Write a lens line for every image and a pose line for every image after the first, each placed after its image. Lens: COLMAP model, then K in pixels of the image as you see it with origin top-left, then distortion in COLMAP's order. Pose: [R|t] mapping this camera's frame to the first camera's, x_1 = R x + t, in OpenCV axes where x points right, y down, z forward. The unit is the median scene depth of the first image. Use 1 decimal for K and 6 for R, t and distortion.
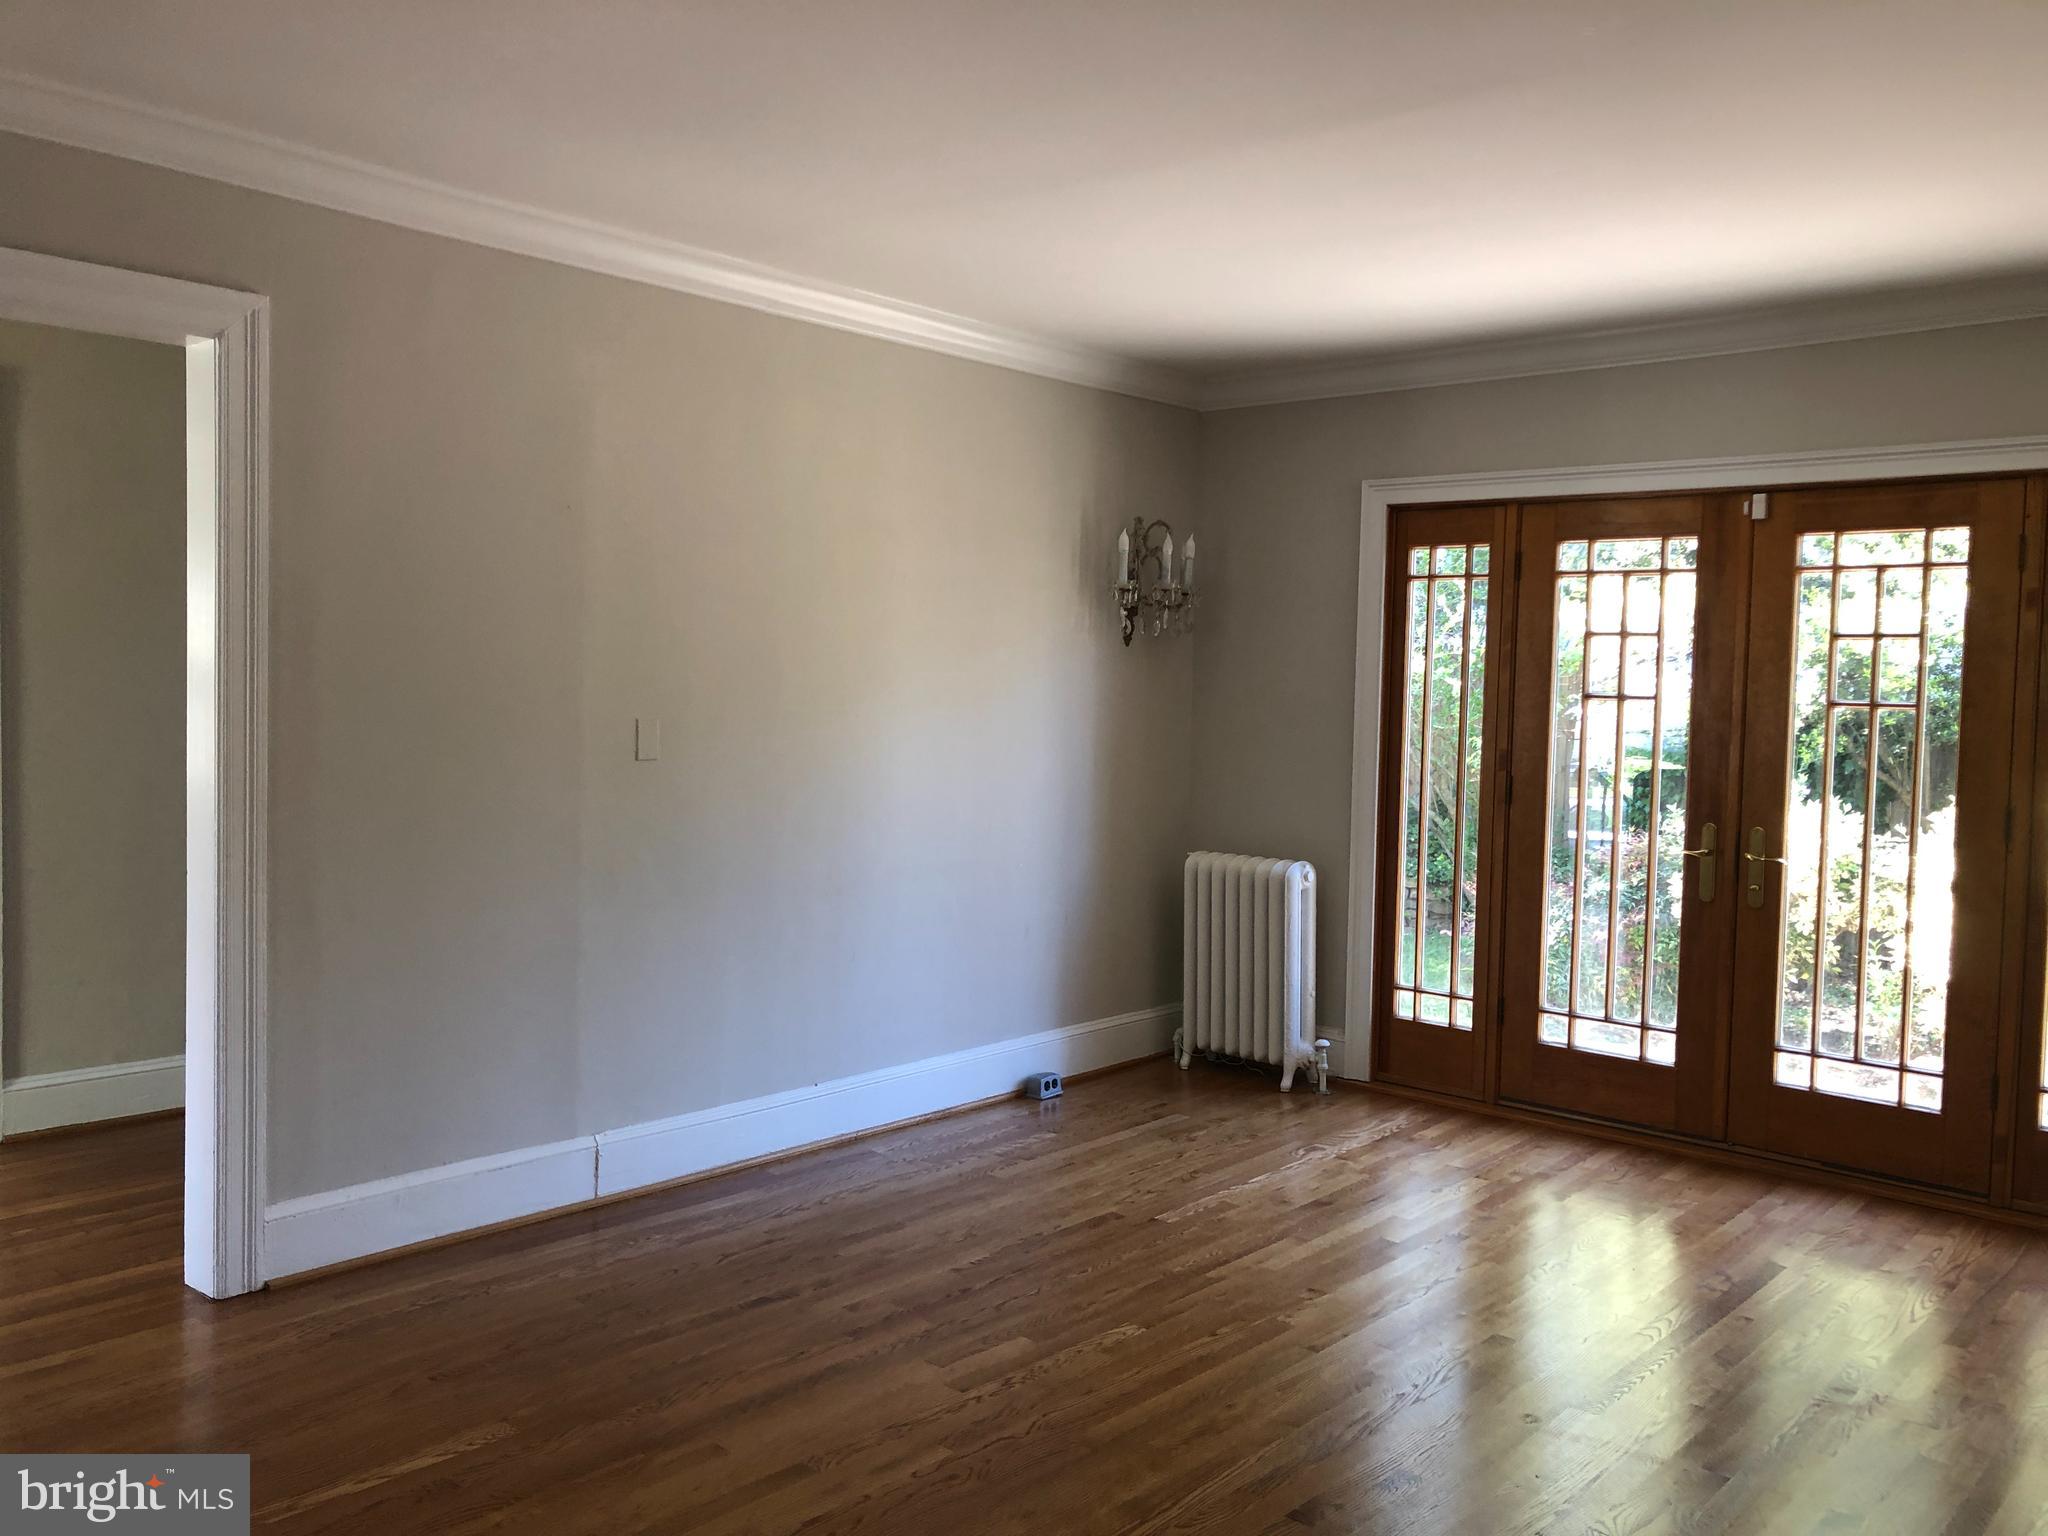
lens RADIAL K [[1661.7, 0, 1013.3], [0, 1661.7, 749.6], [0, 0, 1]] dist [0.009419, -0.014587]
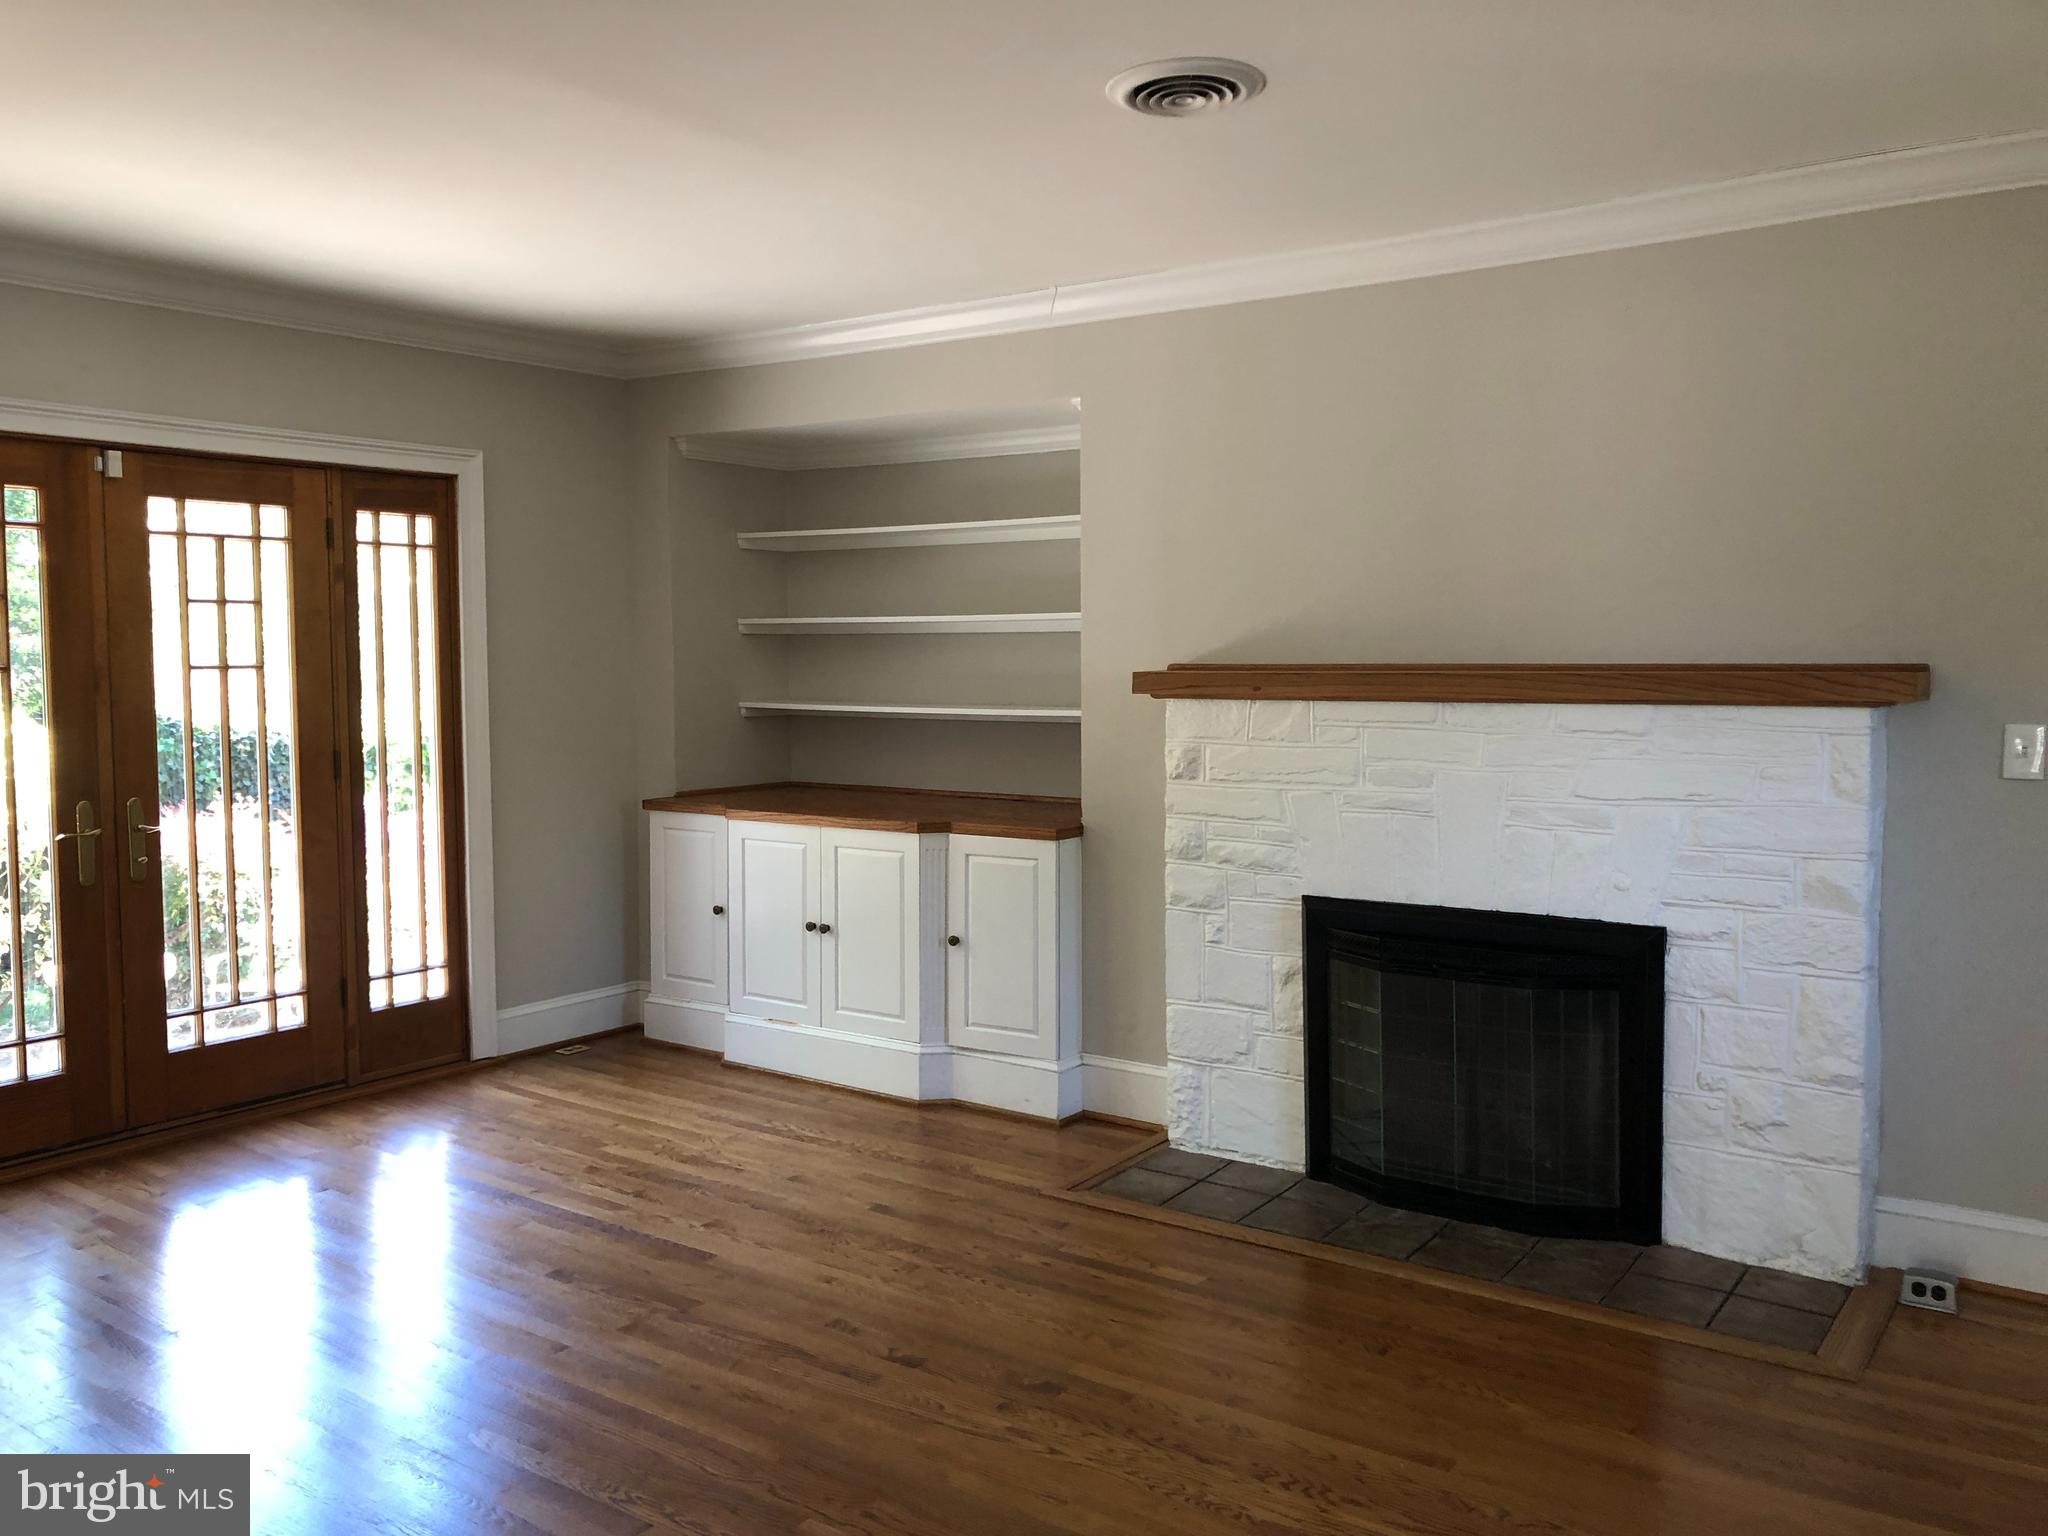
lens RADIAL K [[1661.7, 0, 1013.3], [0, 1661.7, 749.6], [0, 0, 1]] dist [0.009419, -0.014587]
pose [[-0.099369, -0.086813, 0.991256, -0.576250], [0.048211, 0.994597, 0.091938, -0.046931], [-0.993882, 0.056925, -0.094647, 0.598697]]
